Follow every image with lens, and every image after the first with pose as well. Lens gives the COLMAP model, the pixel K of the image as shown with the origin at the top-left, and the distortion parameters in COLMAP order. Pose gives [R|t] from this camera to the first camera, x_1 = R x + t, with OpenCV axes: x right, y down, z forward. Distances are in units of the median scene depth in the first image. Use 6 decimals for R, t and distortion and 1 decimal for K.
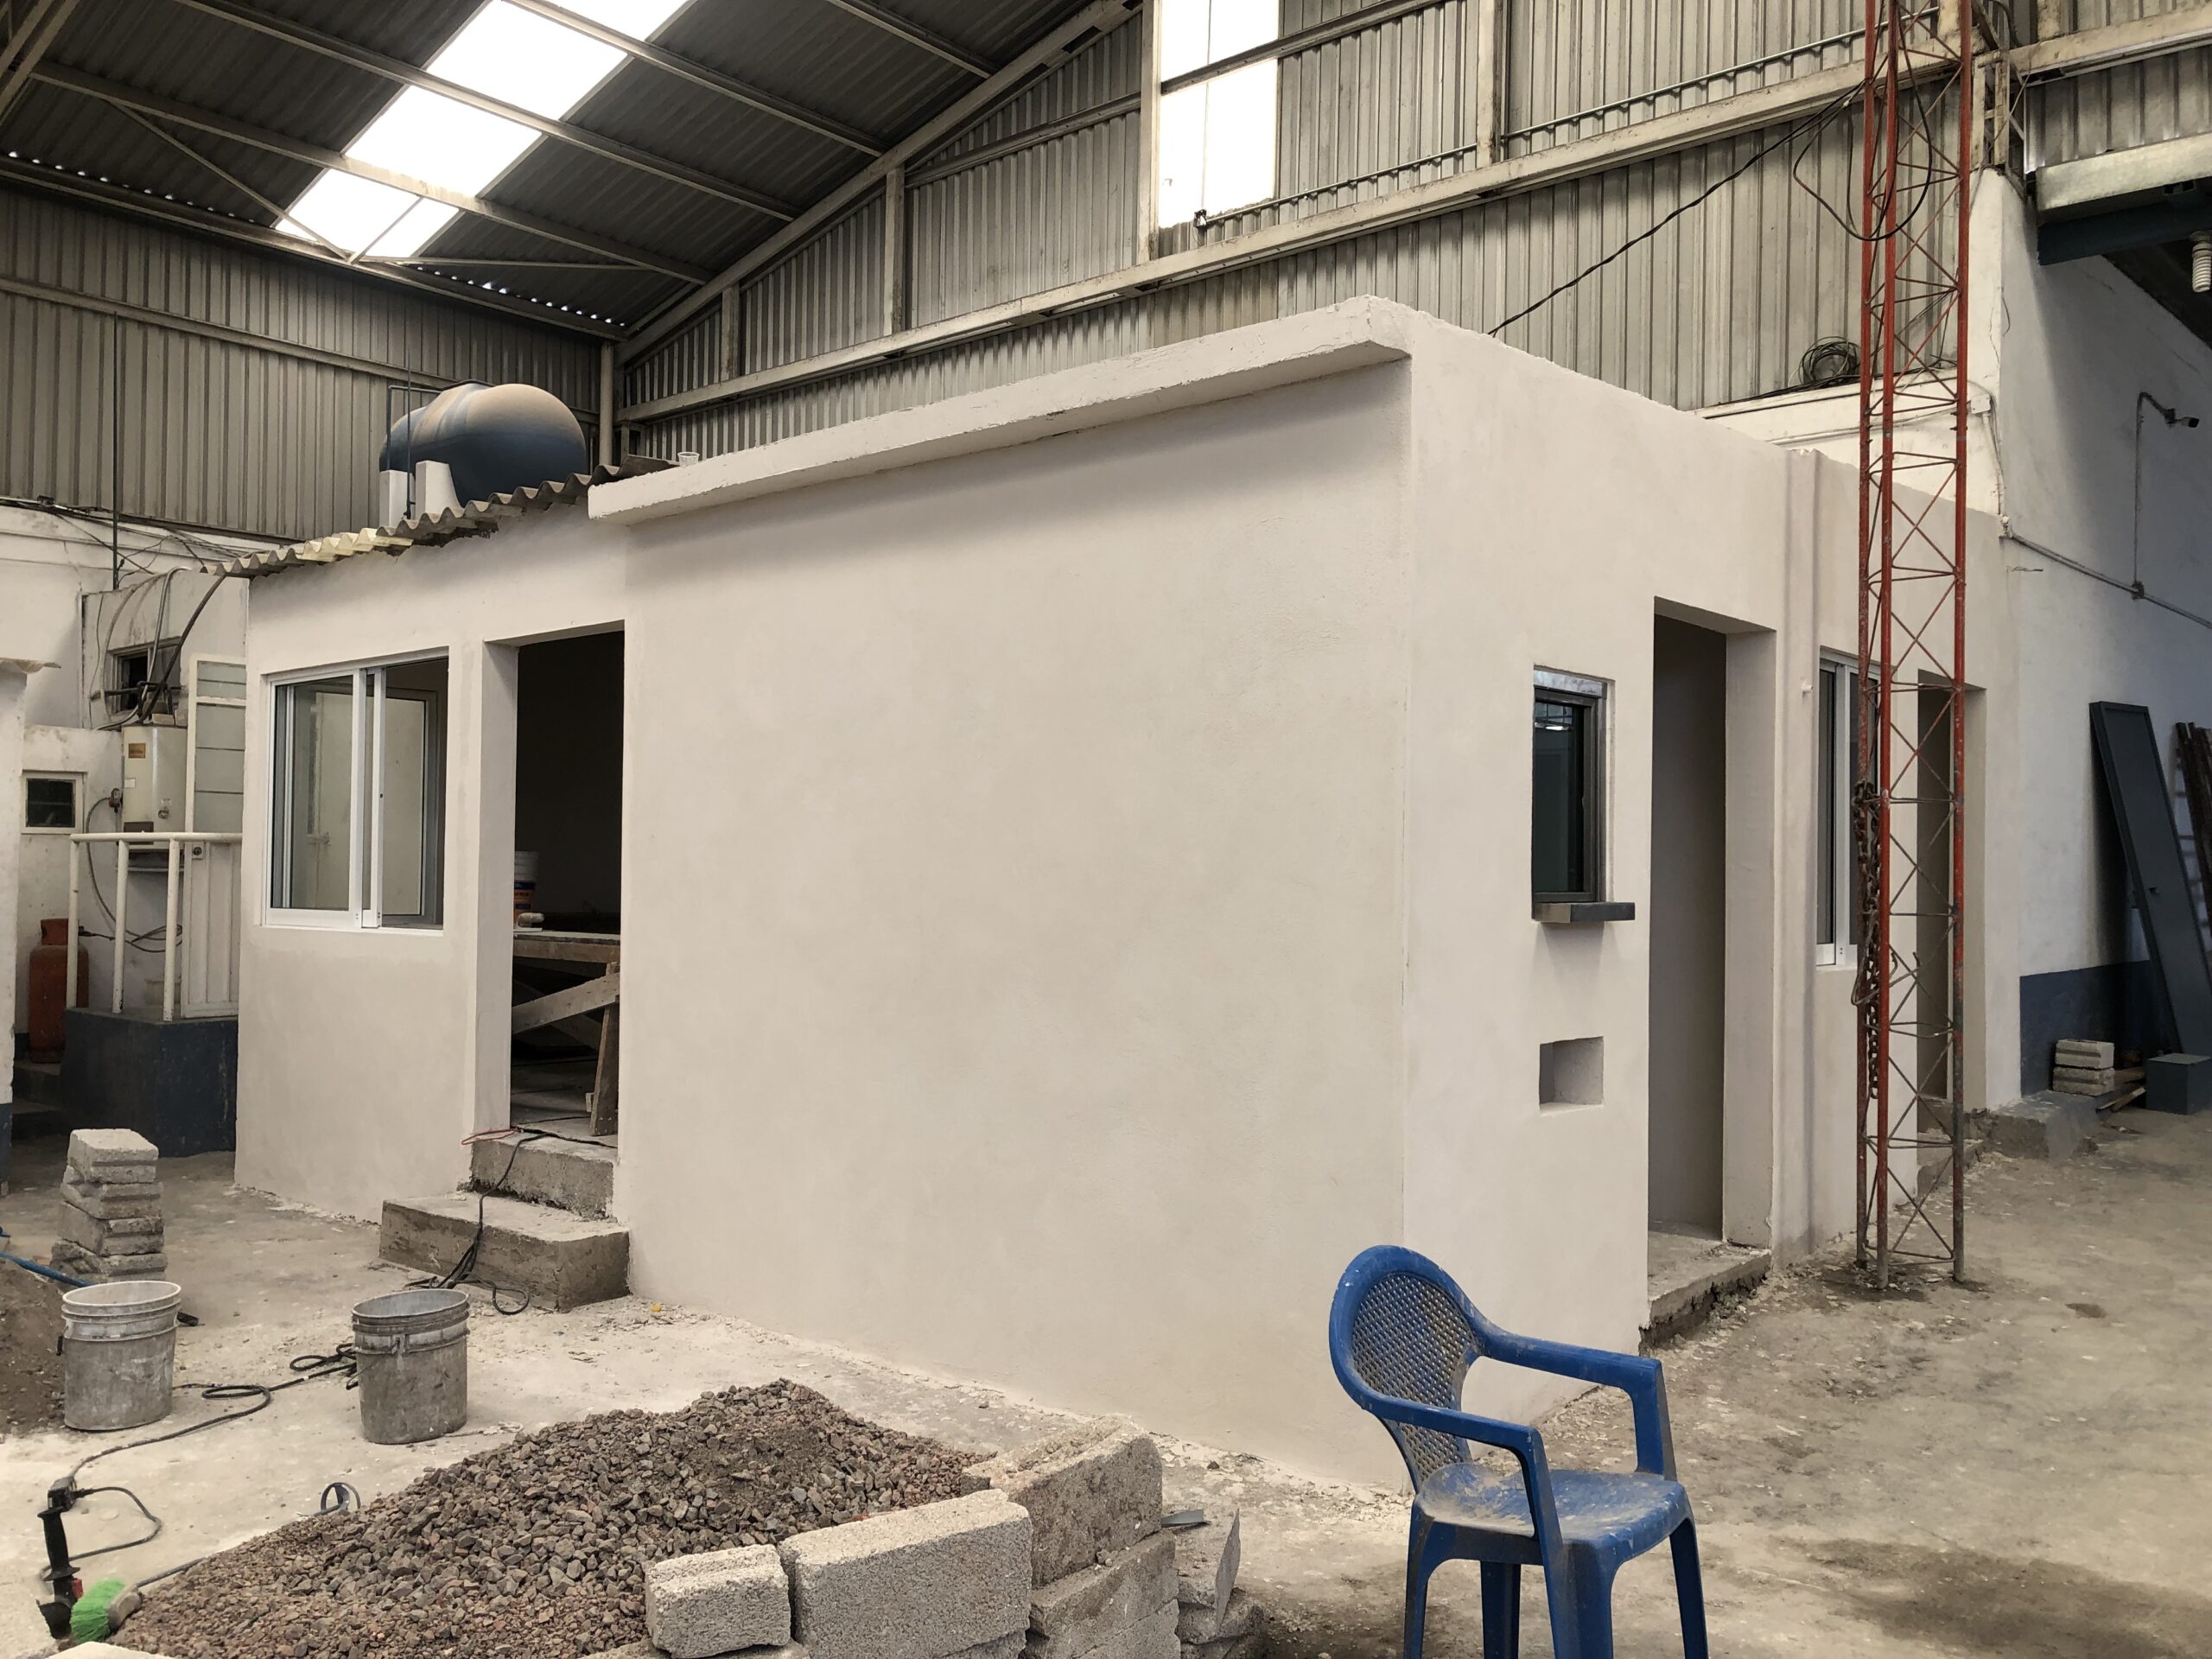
lens RADIAL K [[1817.2, 0, 1081.8], [0, 1817.2, 829.7], [0, 0, 1]] dist [0.062213, -0.075060]
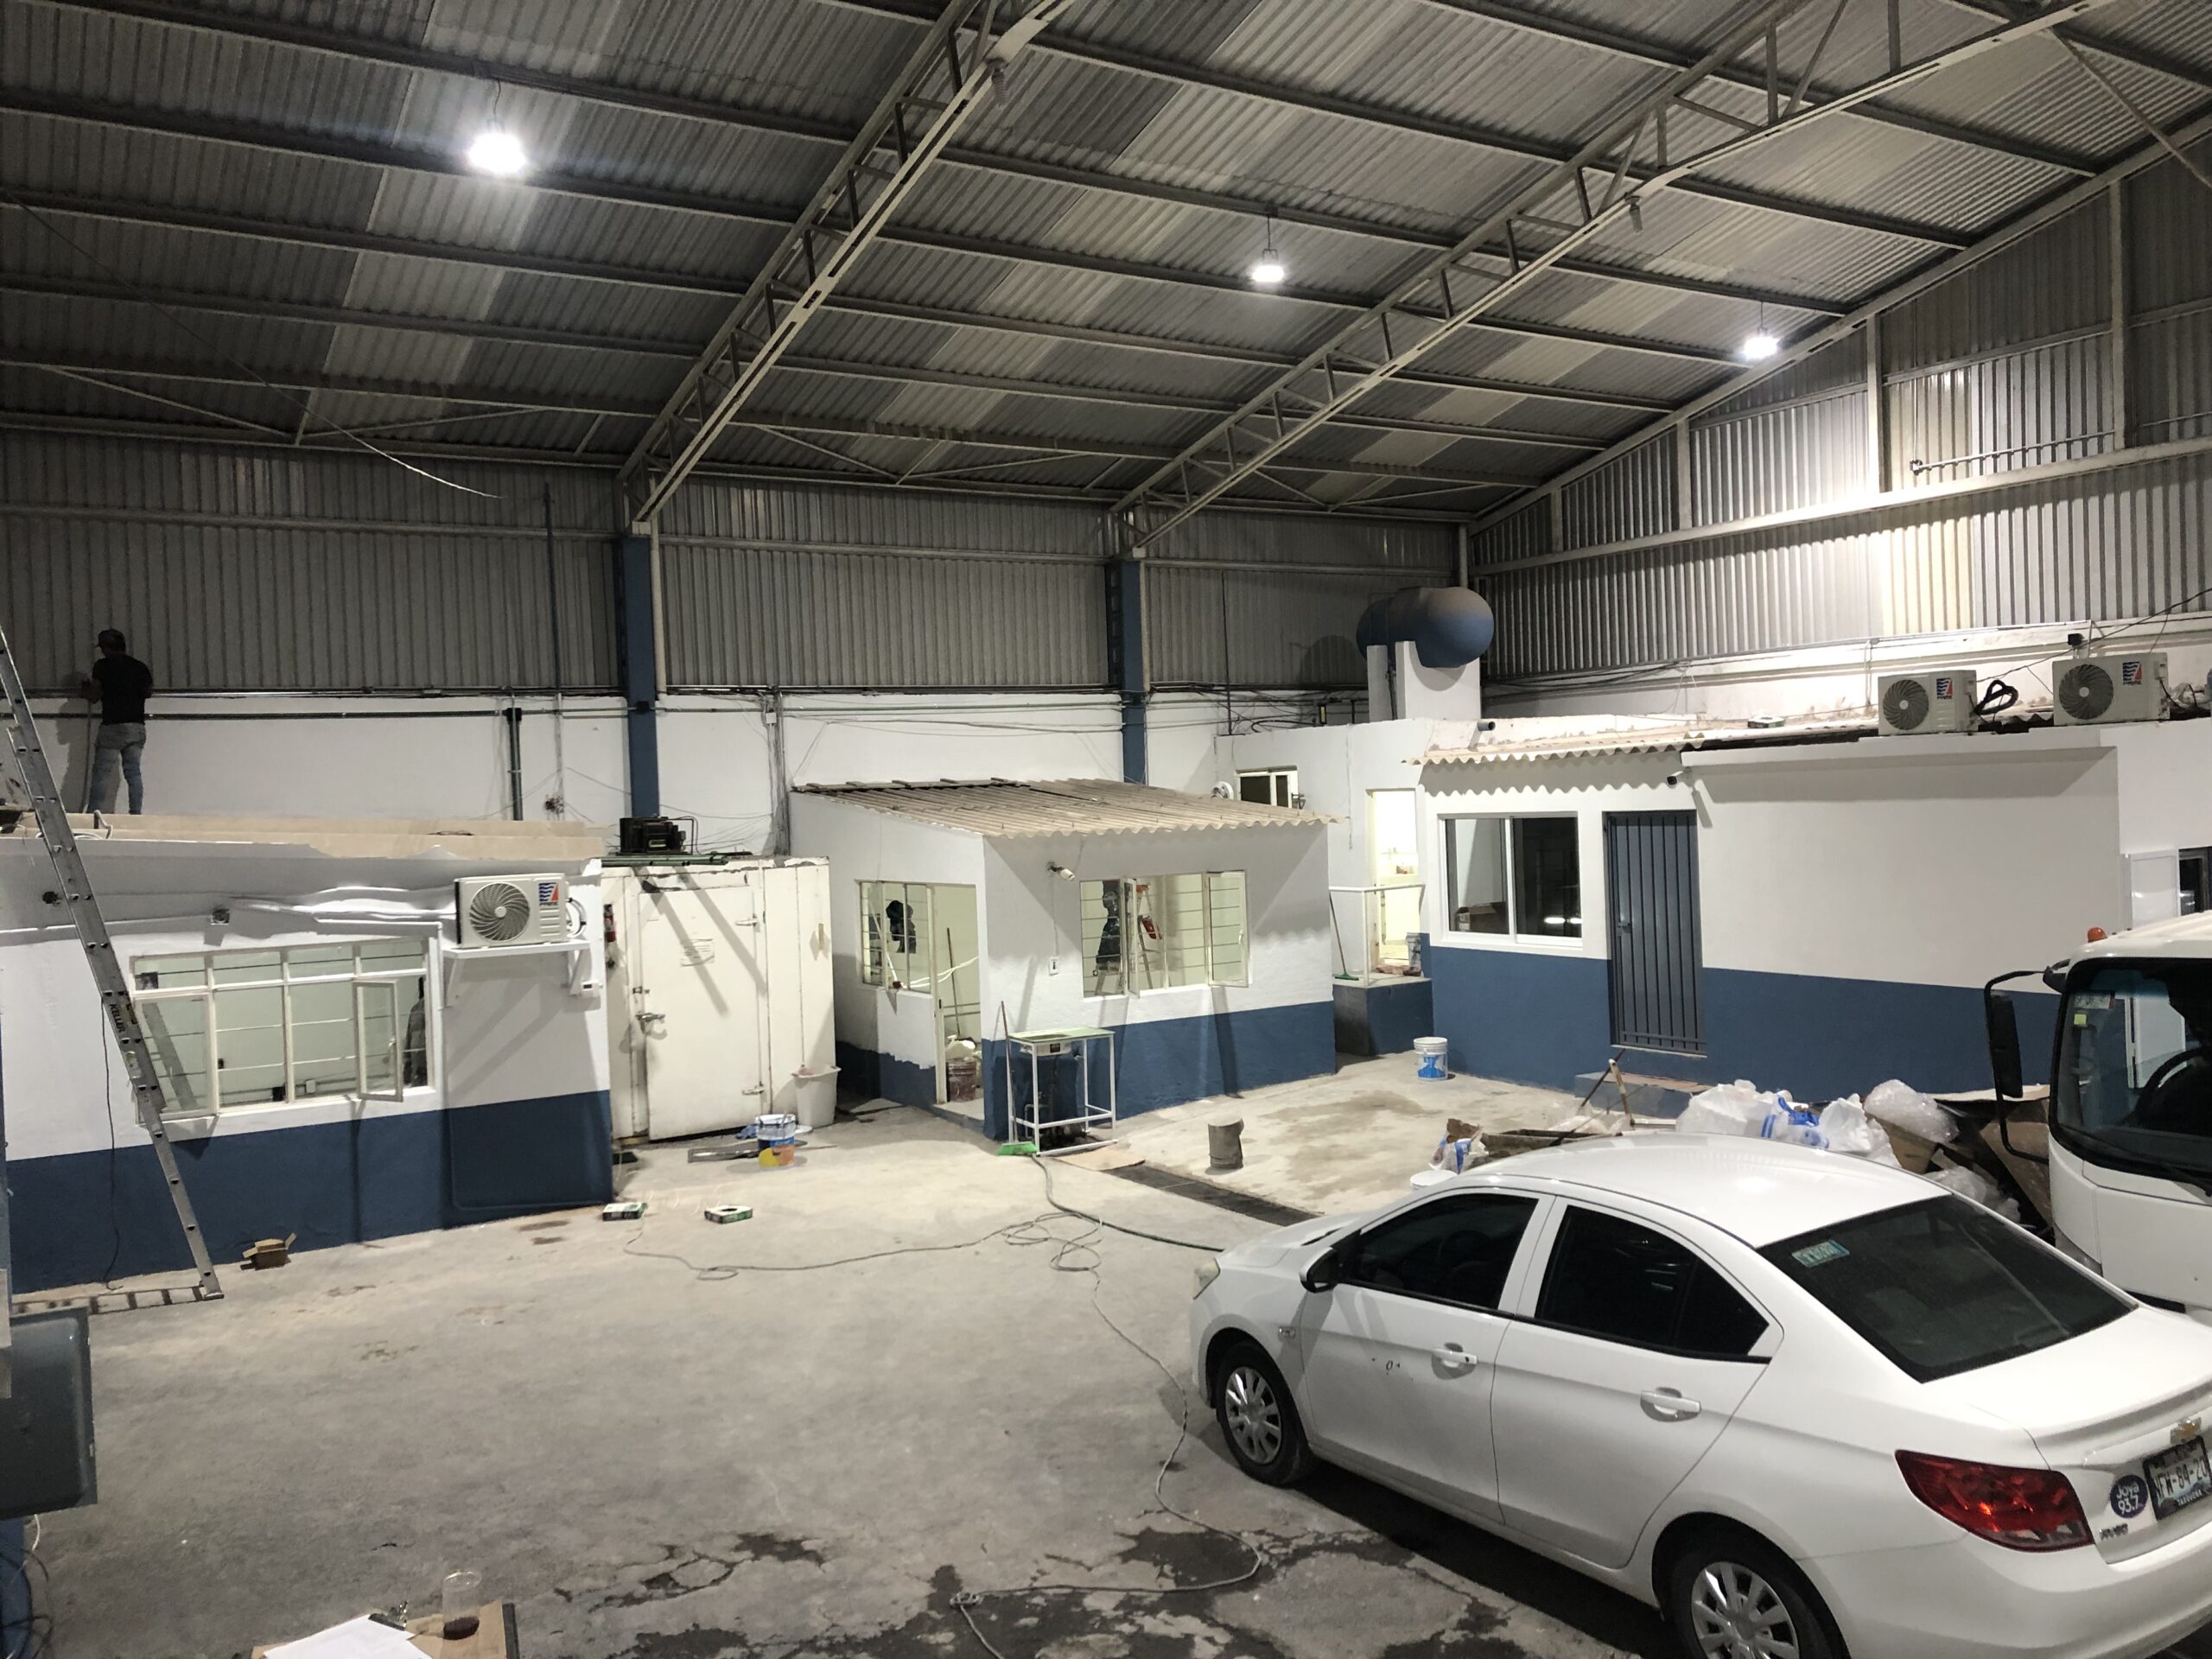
lens RADIAL K [[1808.2, 0, 1101.2], [0, 1808.2, 822.6], [0, 0, 1]] dist [0.176242, -0.330687]
pose [[0.955464, -0.044463, -0.291739, -0.207926], [0.056237, 0.997901, 0.032094, -0.154520], [0.289700, -0.047071, 0.955959, -1.008812]]
